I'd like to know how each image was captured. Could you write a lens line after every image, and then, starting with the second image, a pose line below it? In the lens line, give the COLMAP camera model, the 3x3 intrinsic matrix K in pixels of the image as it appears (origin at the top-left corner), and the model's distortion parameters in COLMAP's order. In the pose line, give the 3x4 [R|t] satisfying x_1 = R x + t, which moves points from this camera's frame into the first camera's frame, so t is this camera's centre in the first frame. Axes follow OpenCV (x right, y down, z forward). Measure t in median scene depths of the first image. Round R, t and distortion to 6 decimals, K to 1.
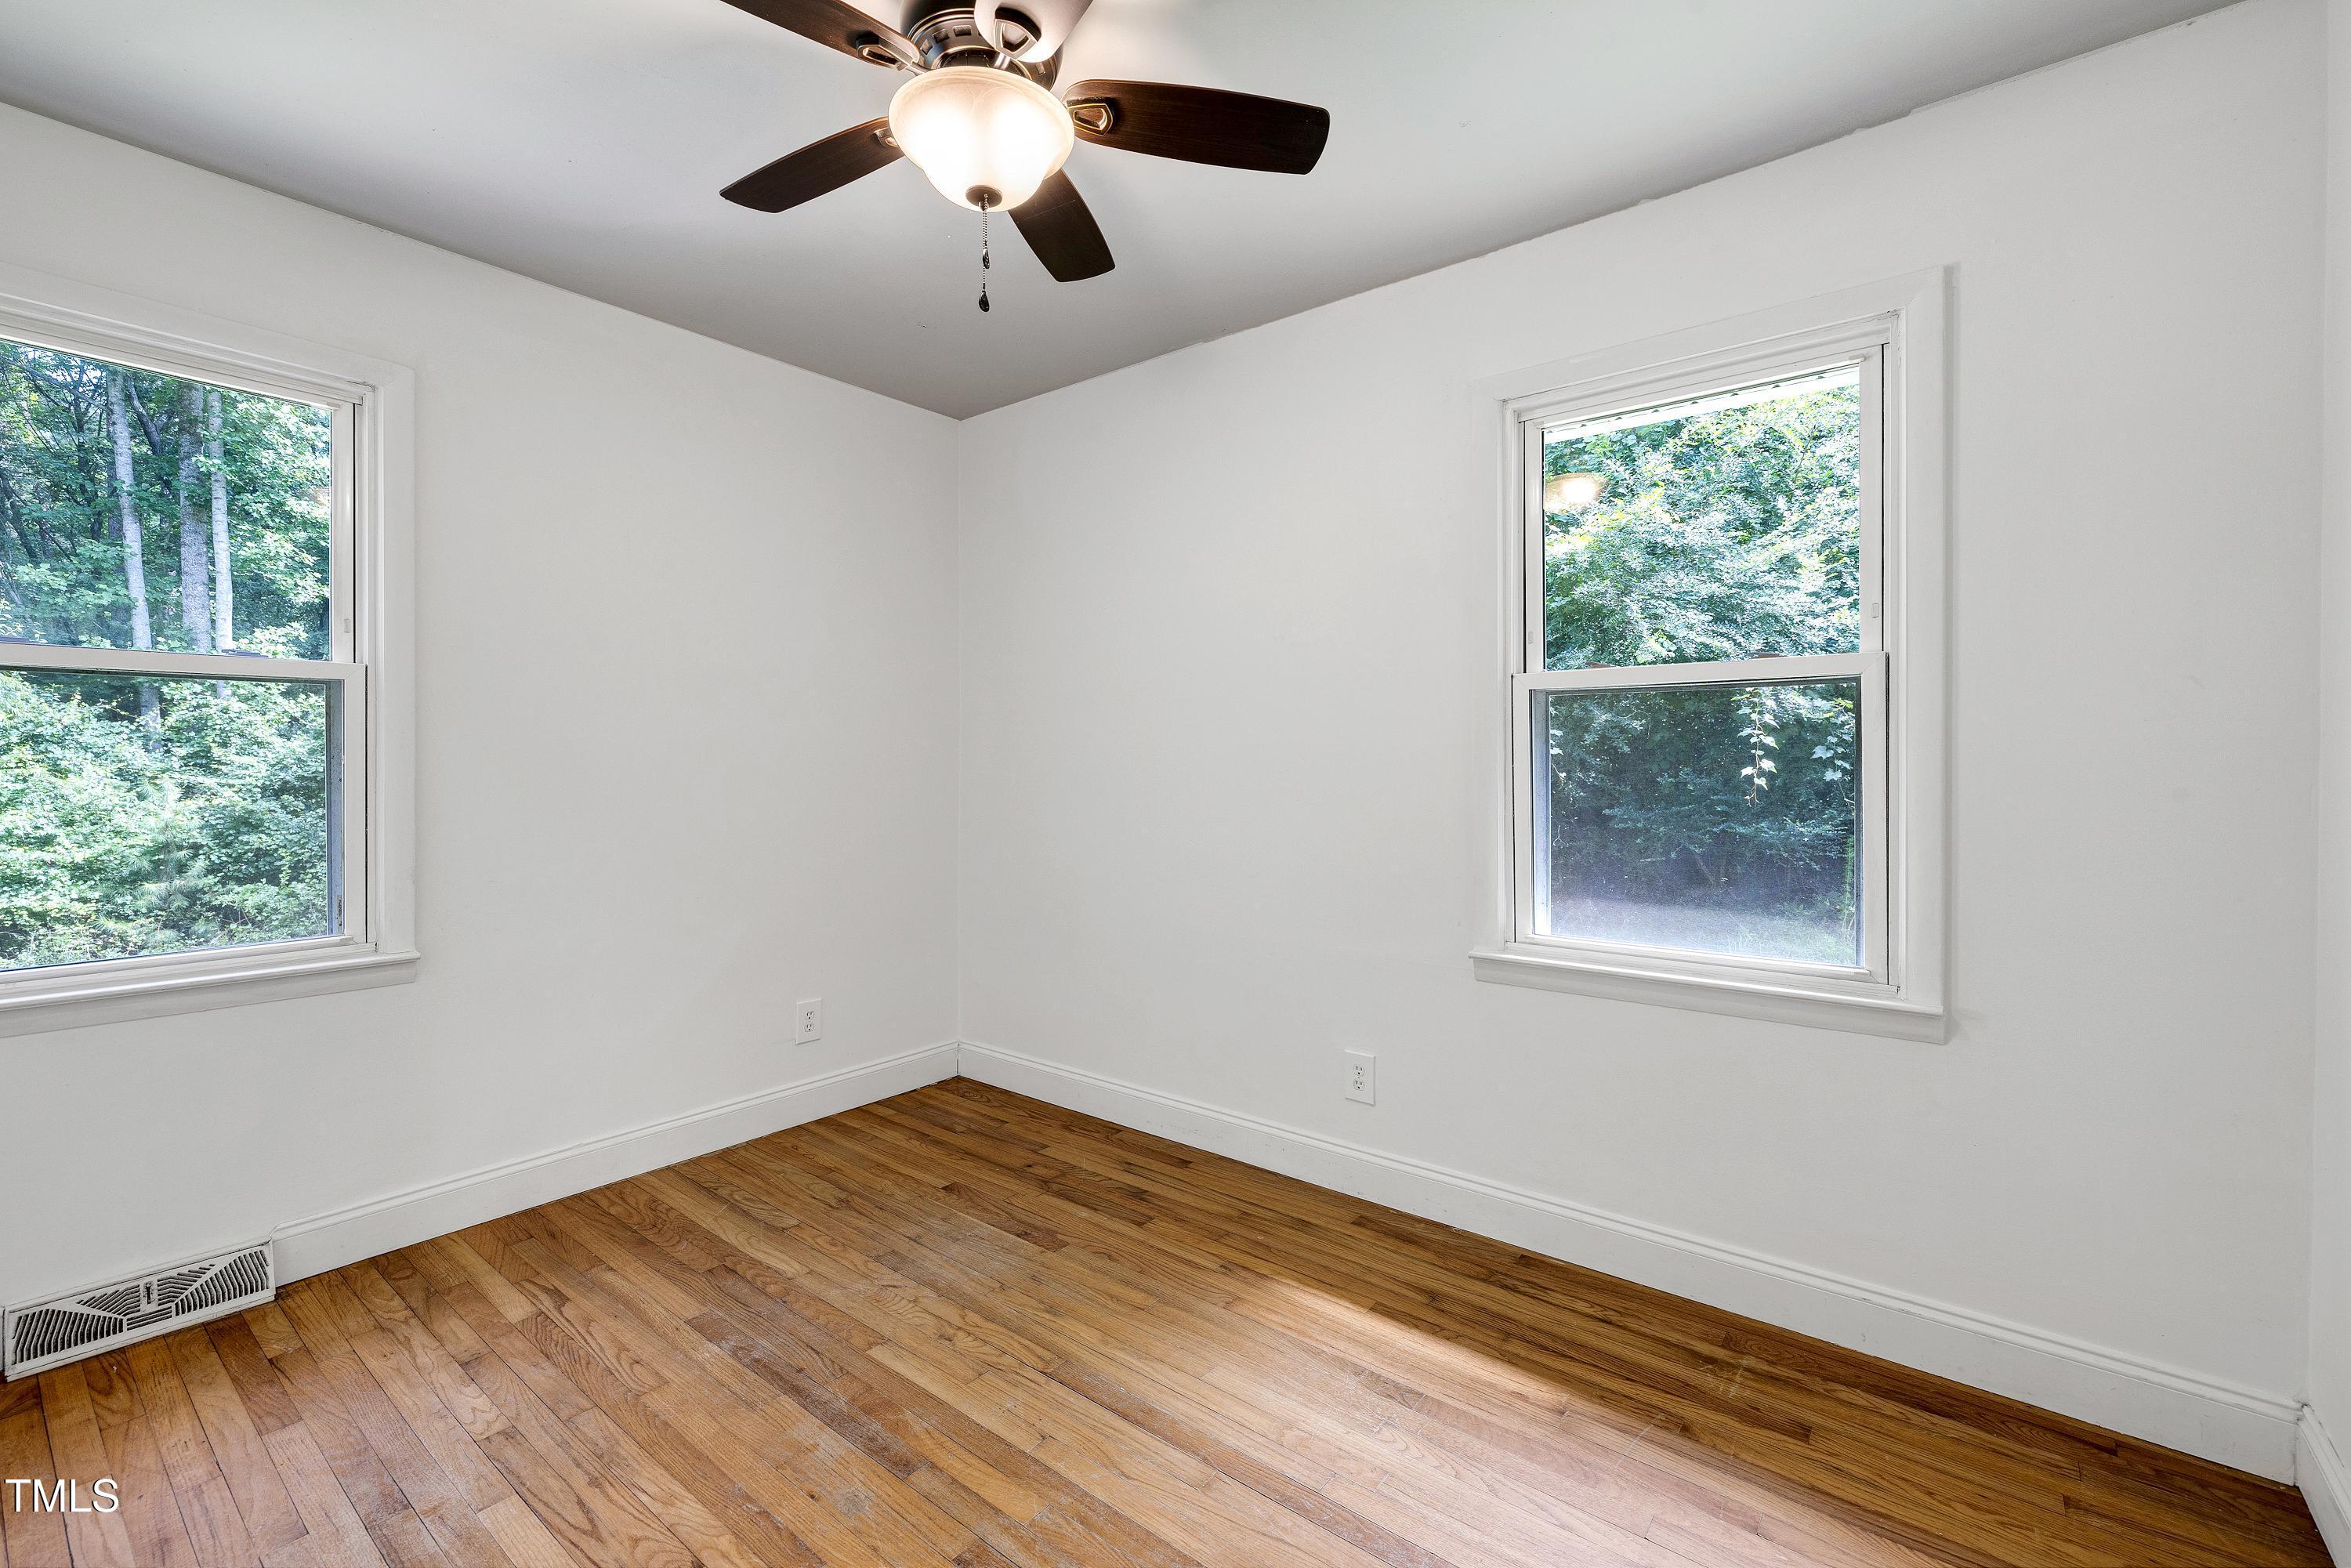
lens RADIAL K [[1002.9, 0, 1170.1], [0, 1002.9, 757.8], [0, 0, 1]] dist [0.002223, -0.000017]
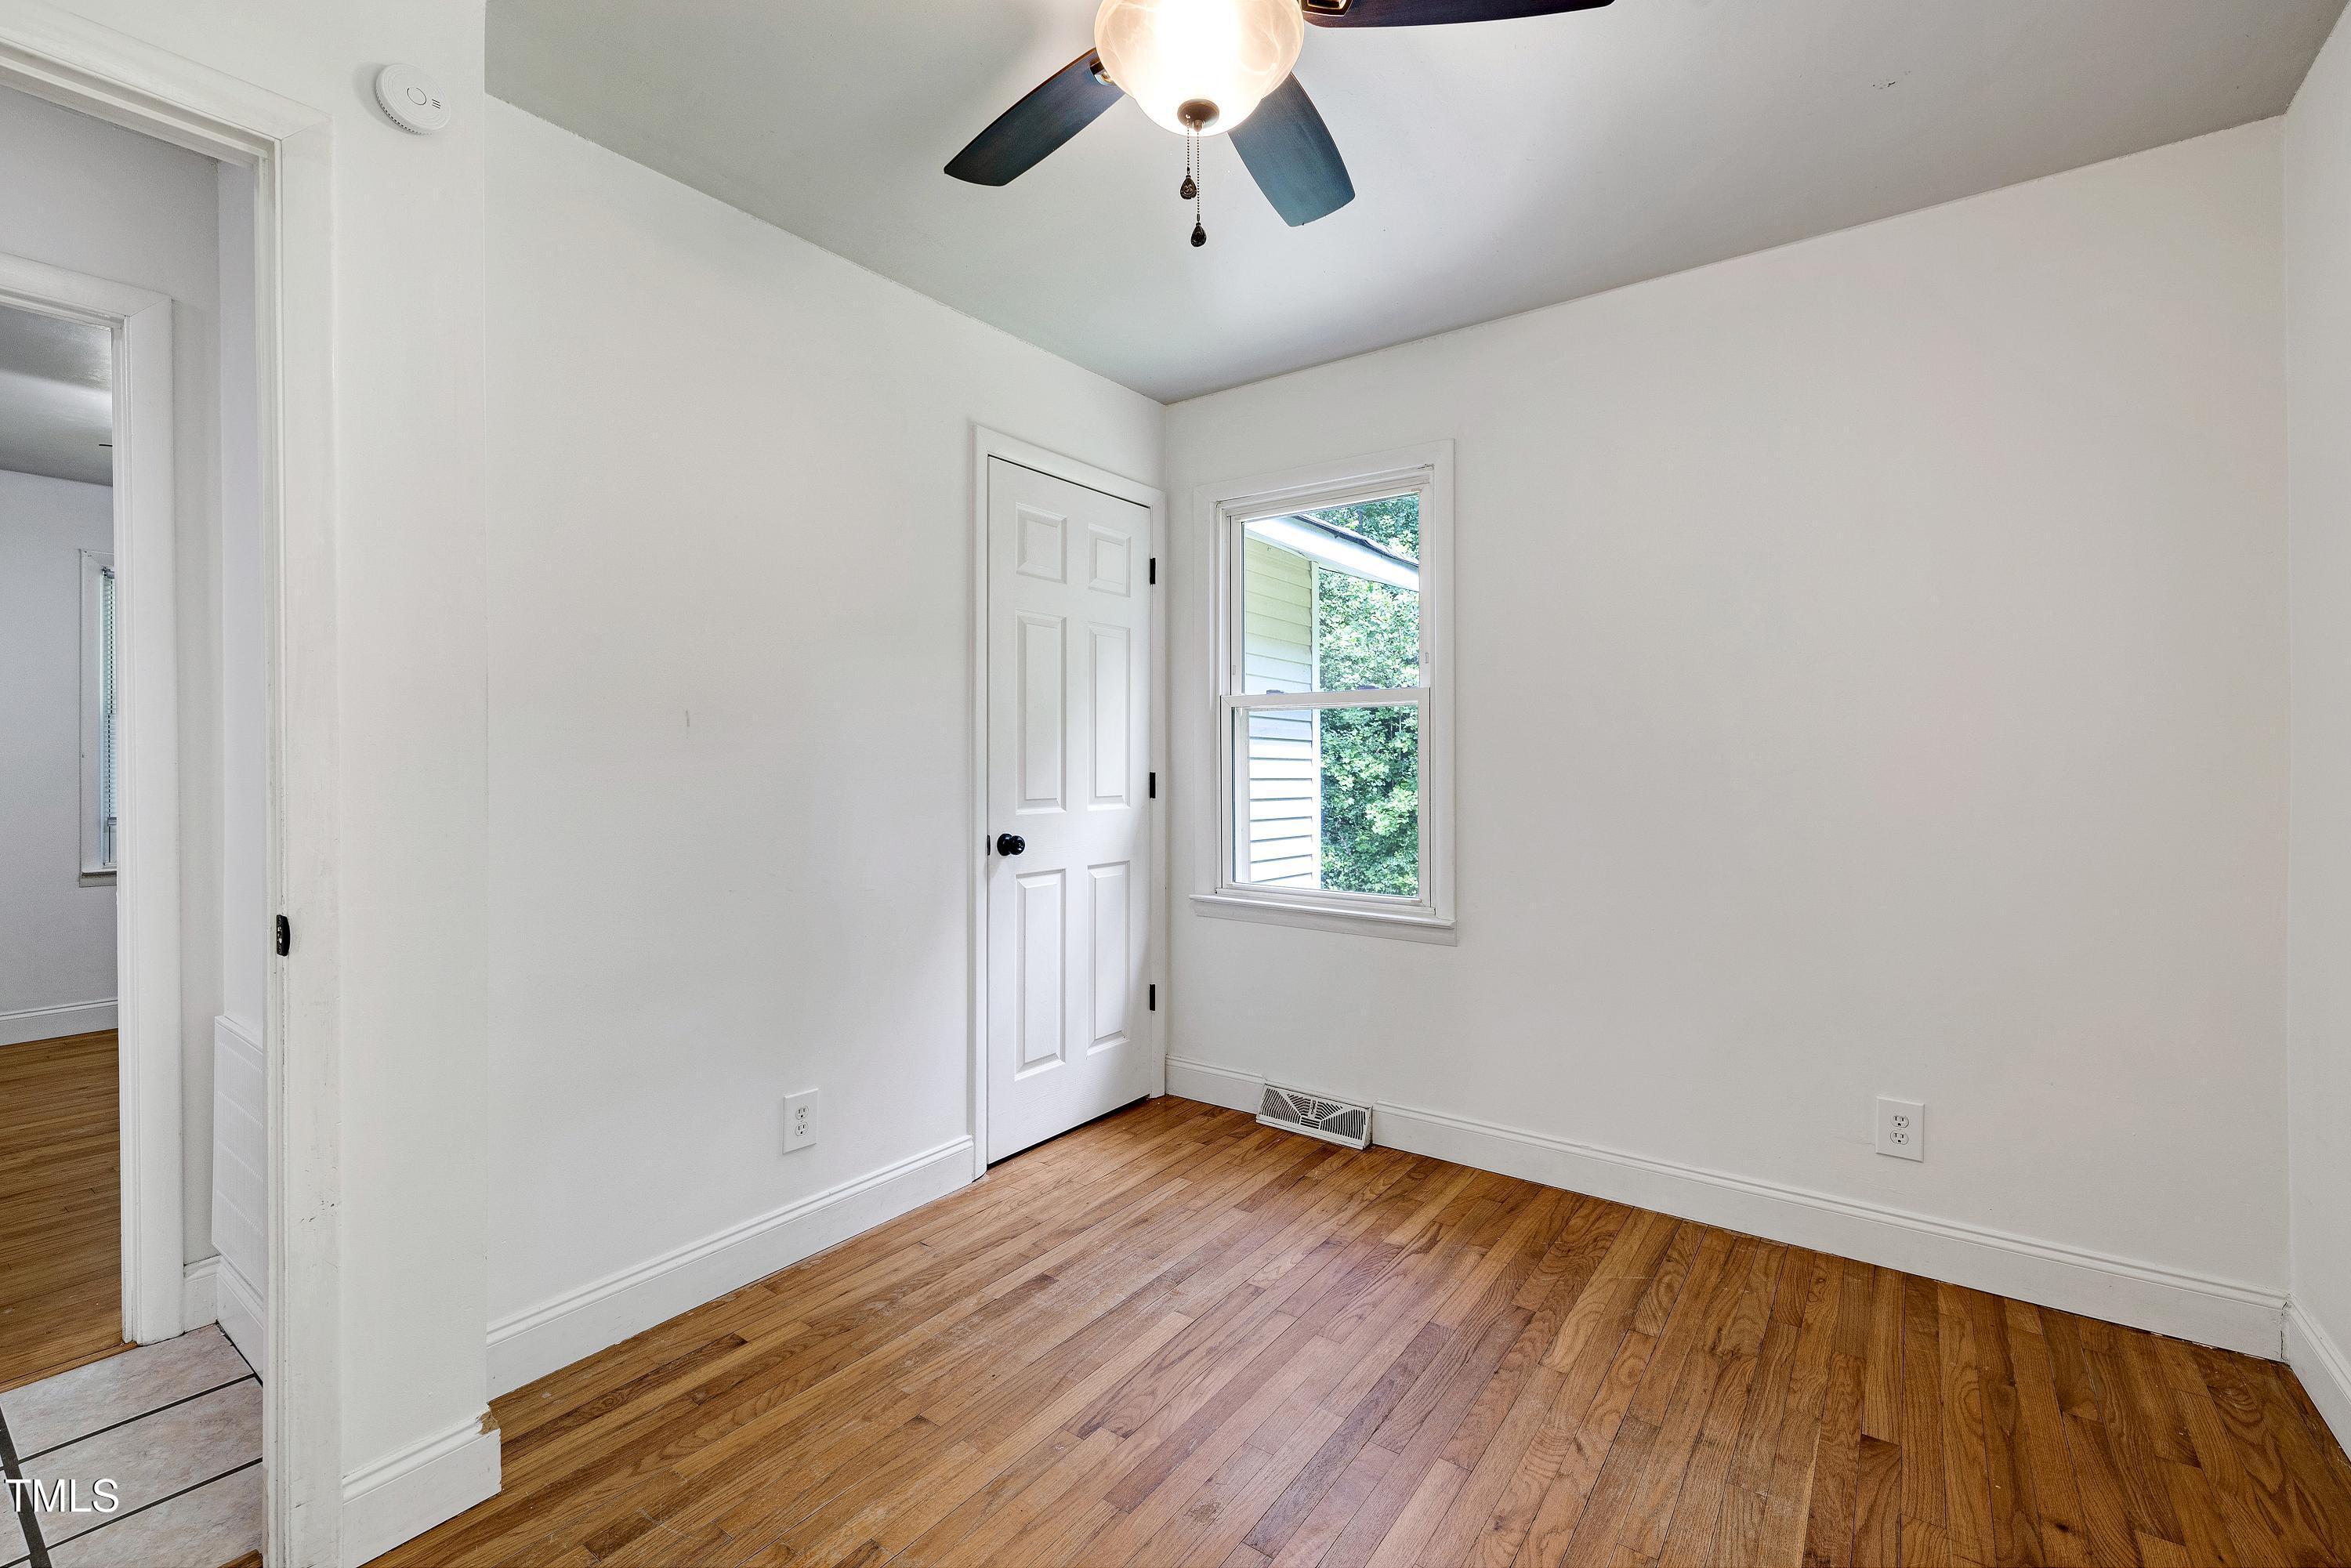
lens RADIAL K [[1002.9, 0, 1170.1], [0, 1002.9, 757.8], [0, 0, 1]] dist [0.002223, -0.000017]
pose [[0.055298, -0.004636, -0.998459, 0.452271], [-0.000846, 0.999989, -0.004690, 0.003107], [0.998470, 0.001104, 0.055293, 0.614005]]
